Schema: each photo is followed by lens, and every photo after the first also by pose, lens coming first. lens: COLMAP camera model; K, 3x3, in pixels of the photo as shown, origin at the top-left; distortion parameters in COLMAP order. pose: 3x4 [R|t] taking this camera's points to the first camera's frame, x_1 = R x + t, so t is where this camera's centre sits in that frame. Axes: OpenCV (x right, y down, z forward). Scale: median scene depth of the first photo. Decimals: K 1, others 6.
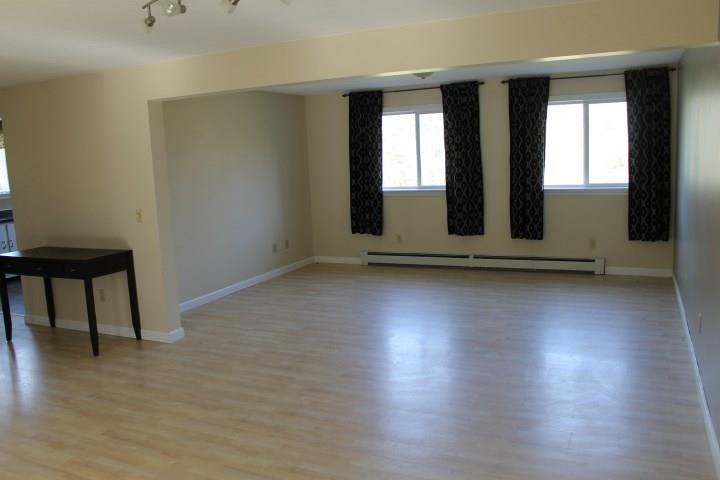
lens RADIAL K [[607.5, 0, 360.0], [0, 607.5, 240.0], [0, 0, 1]] dist [-0.168005, 0.153711]
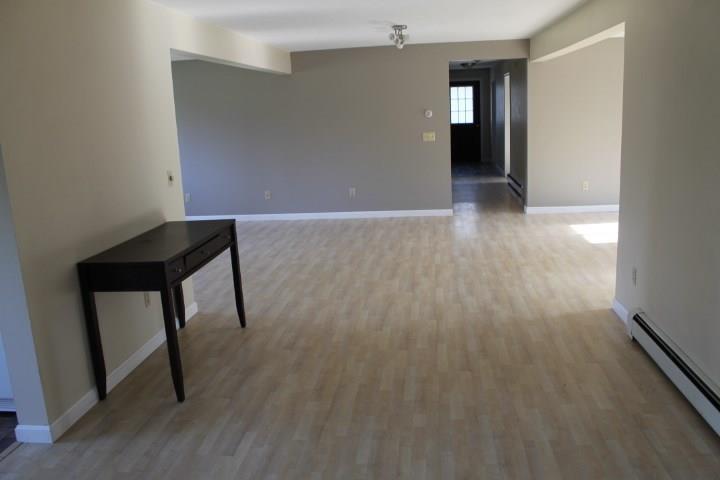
lens RADIAL K [[607.5, 0, 360.0], [0, 607.5, 240.0], [0, 0, 1]] dist [-0.168005, 0.153711]
pose [[-0.314384, -0.142316, 0.938567, -1.008731], [0.201074, 0.956282, 0.212354, -0.065940], [-0.927756, 0.255483, -0.272024, 0.790250]]
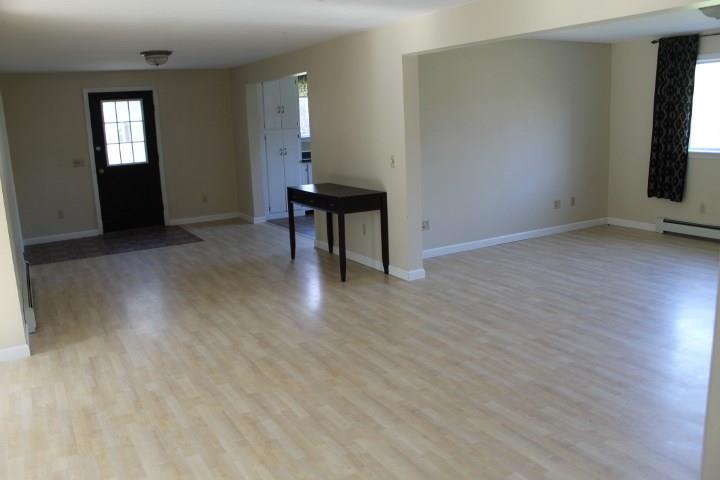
lens RADIAL K [[607.5, 0, 360.0], [0, 607.5, 240.0], [0, 0, 1]] dist [-0.168005, 0.153711]
pose [[0.821404, 0.126537, -0.556133, 0.168818], [-0.078683, 0.990896, 0.109244, -0.011487], [0.564893, -0.045976, 0.823882, 0.035848]]
